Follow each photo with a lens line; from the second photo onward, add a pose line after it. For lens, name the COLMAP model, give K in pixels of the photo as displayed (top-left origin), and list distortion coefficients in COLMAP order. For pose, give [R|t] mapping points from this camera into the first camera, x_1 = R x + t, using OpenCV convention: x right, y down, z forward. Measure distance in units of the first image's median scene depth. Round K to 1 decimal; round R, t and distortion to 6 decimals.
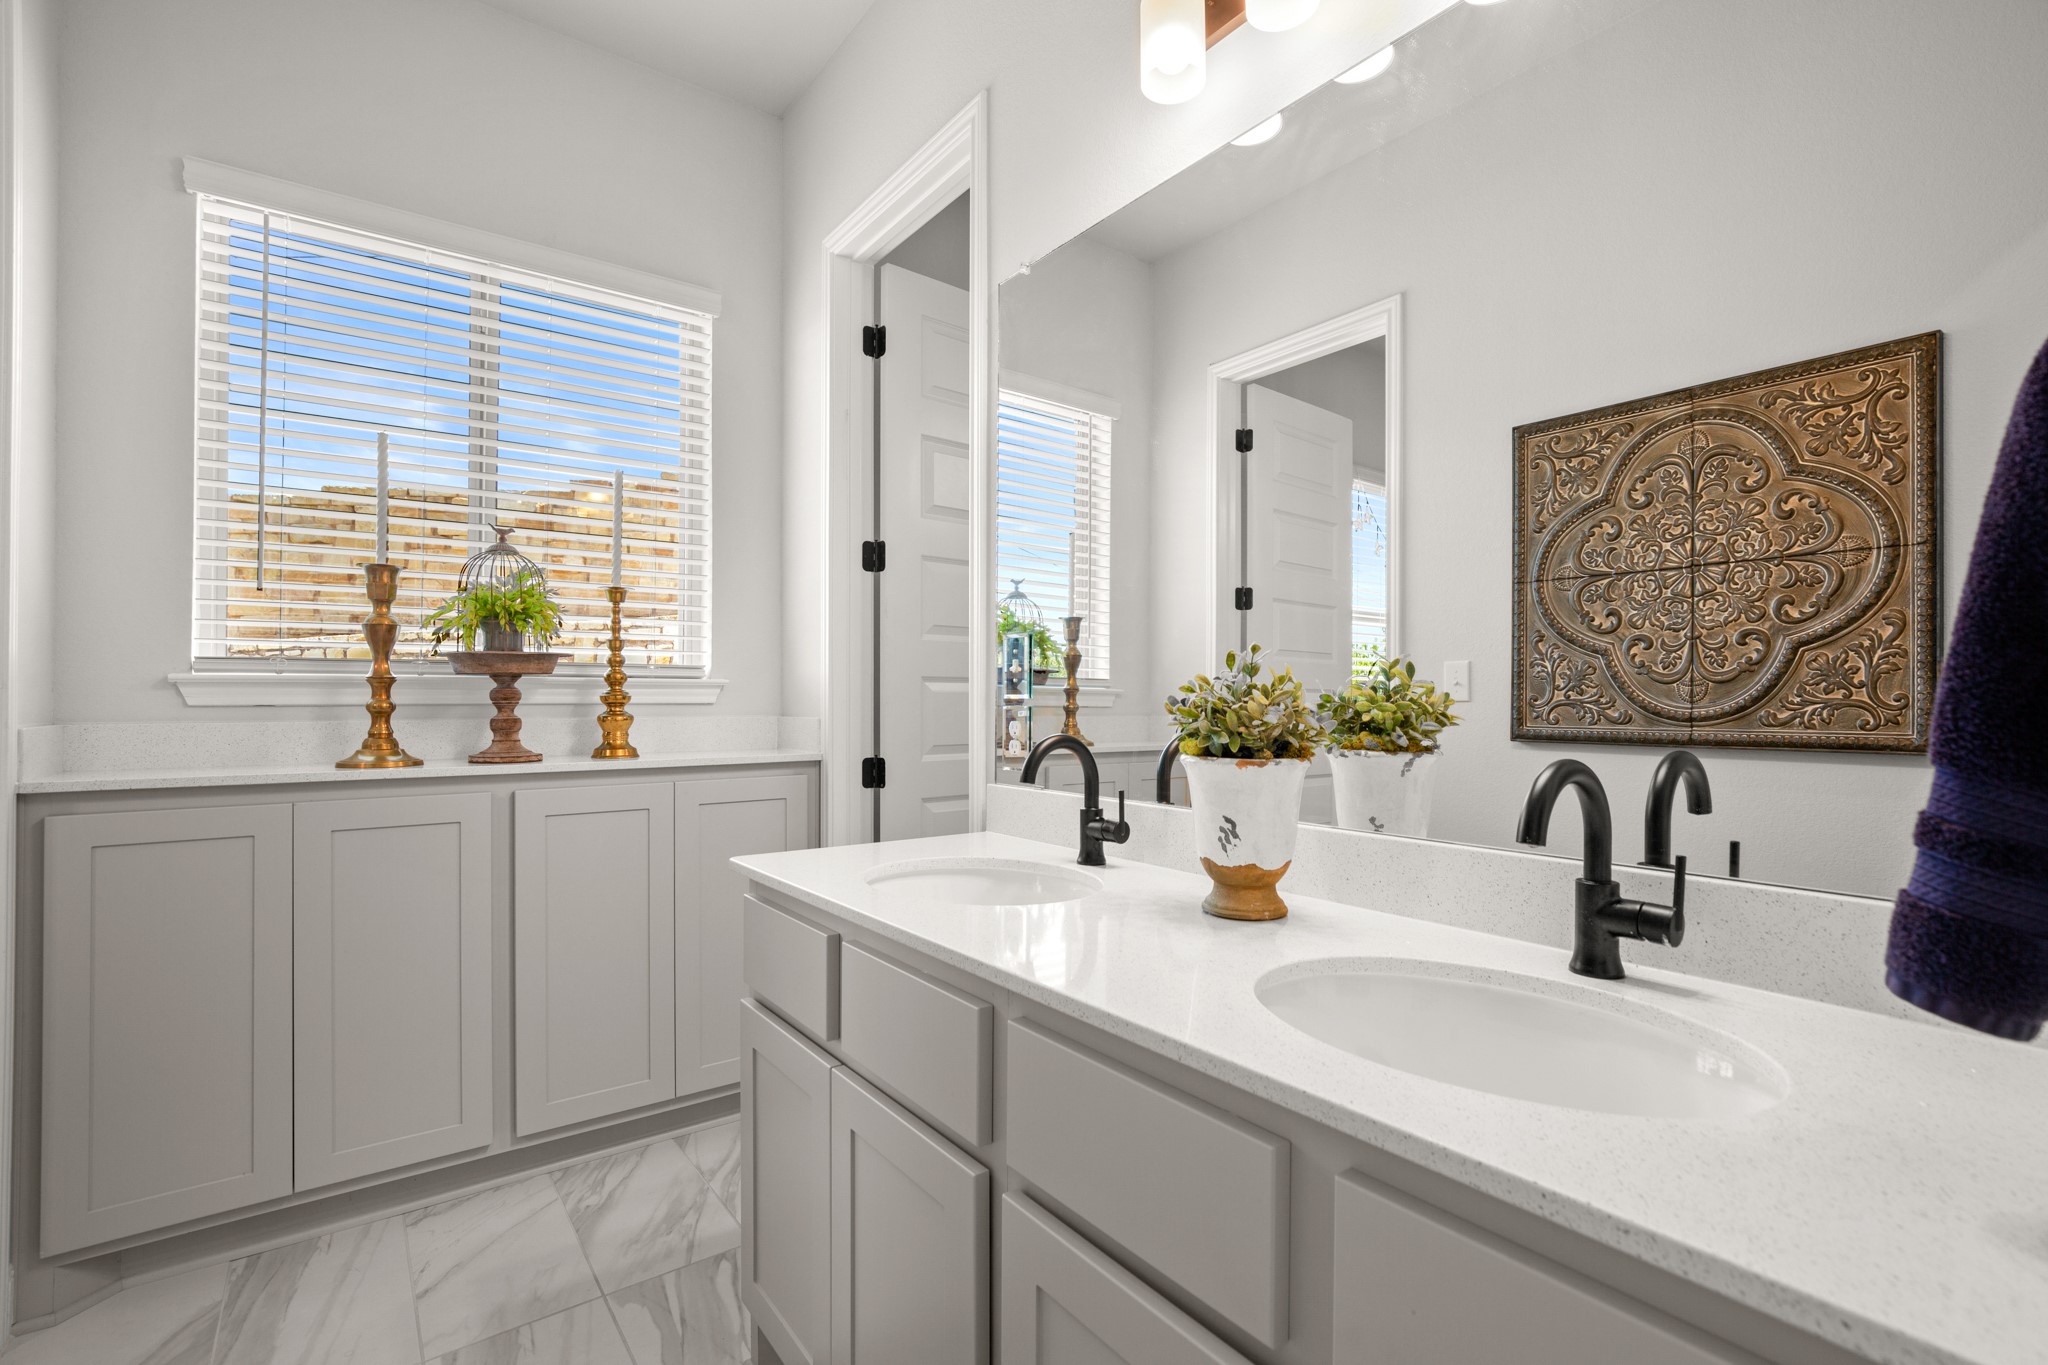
lens RADIAL K [[936.8, 0, 1020.8], [0, 936.8, 699.1], [0, 0, 1]] dist [0.002371, 0.000638]
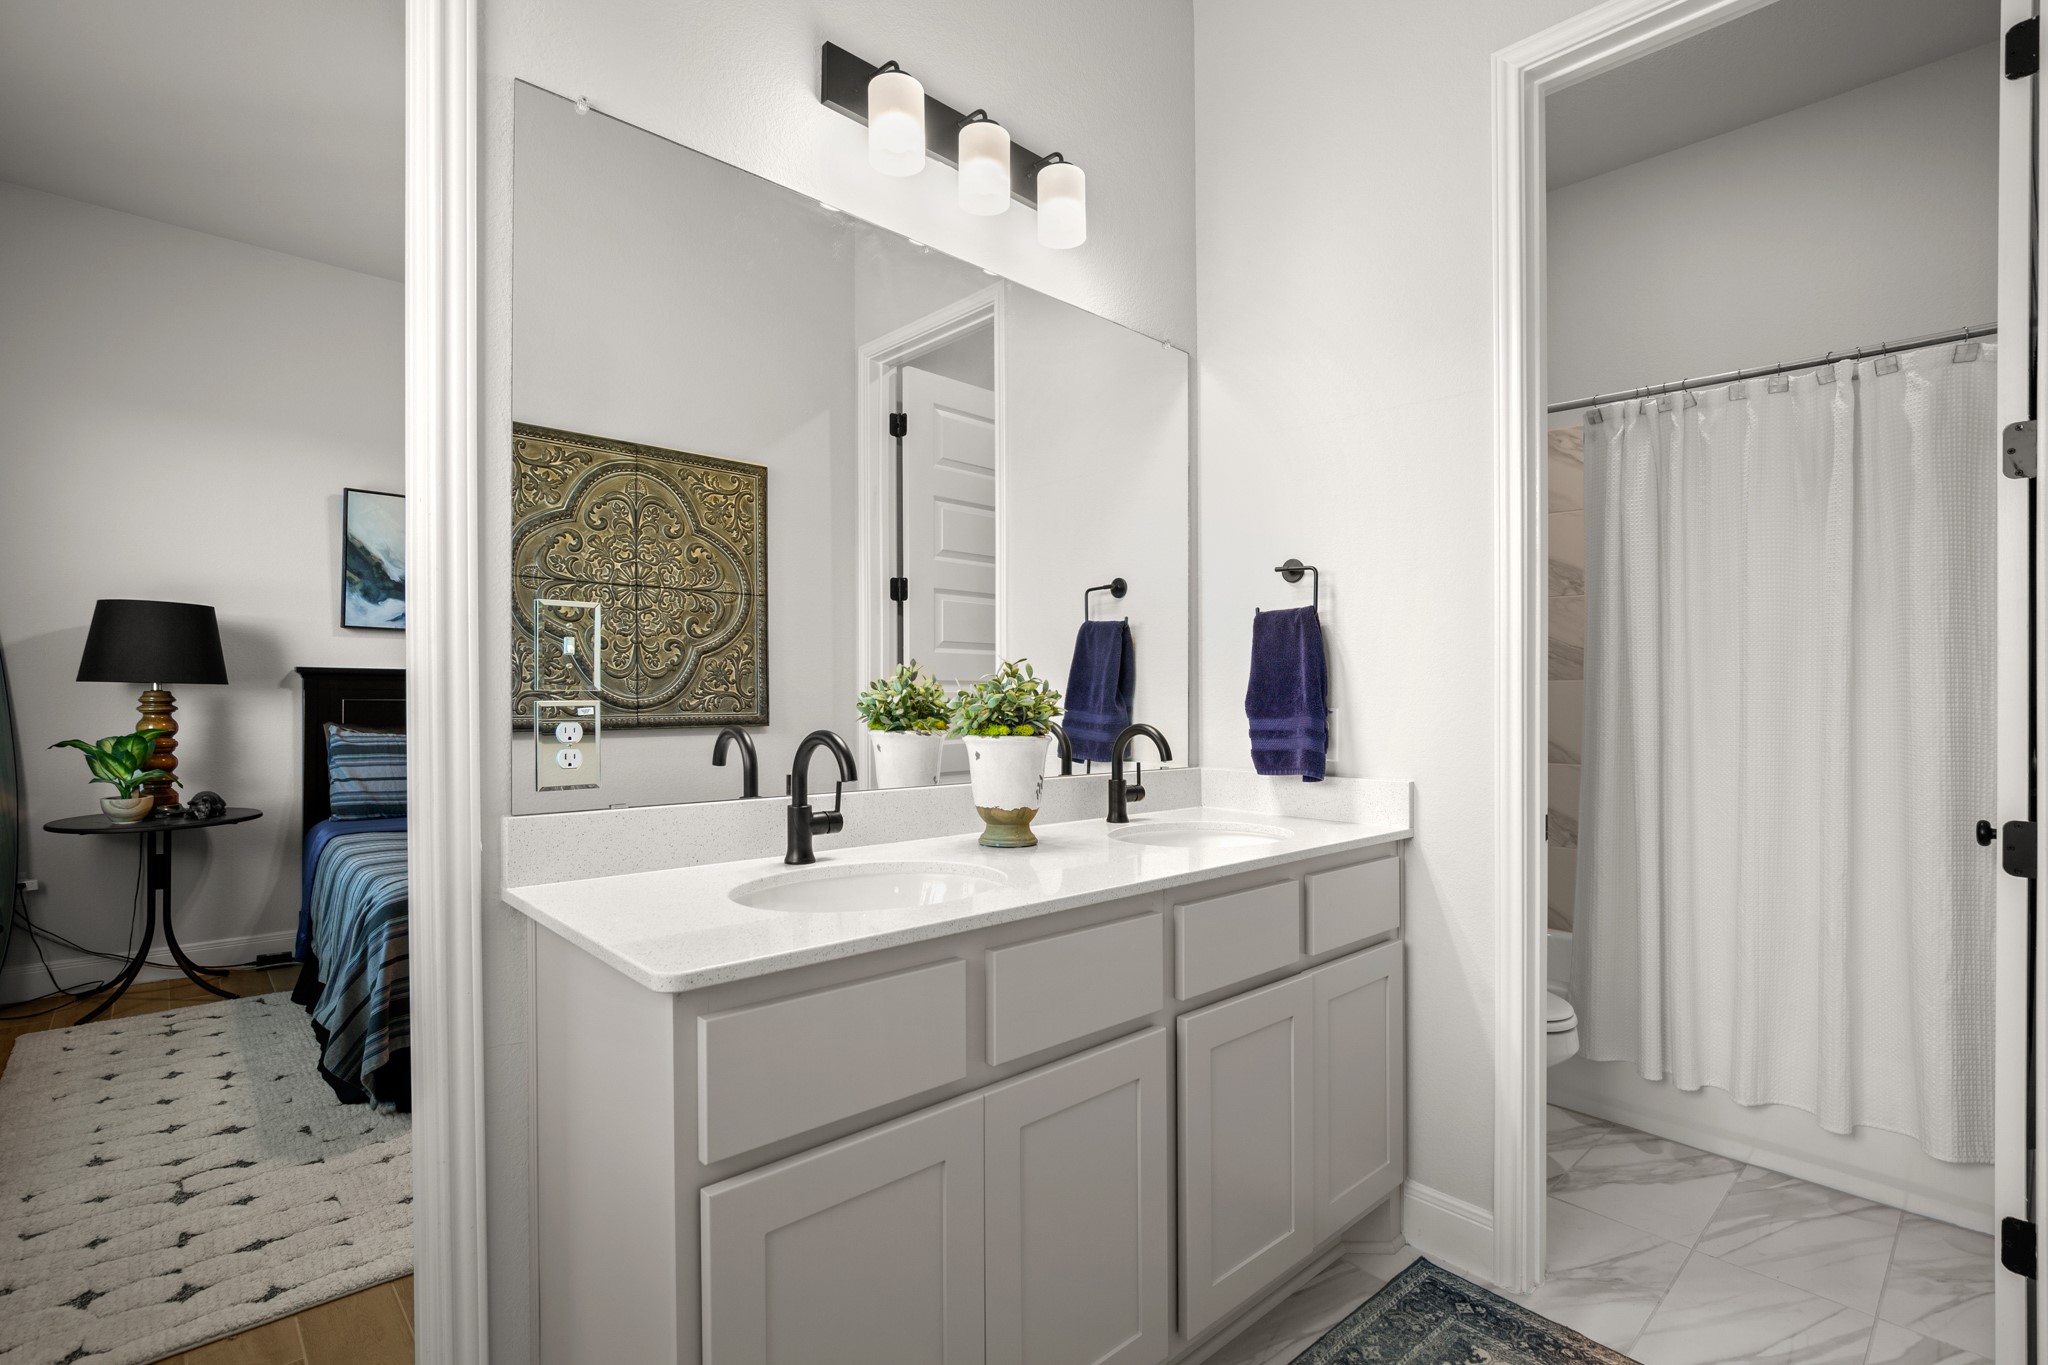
lens RADIAL K [[936.8, 0, 1014.0], [0, 936.8, 683.1], [0, 0, 1]] dist [0.002371, 0.000638]
pose [[-0.100919, 0.007508, 0.994866, -0.610283], [-0.007692, 0.999936, -0.008326, -0.003938], [-0.994865, -0.008492, -0.100855, 0.639037]]
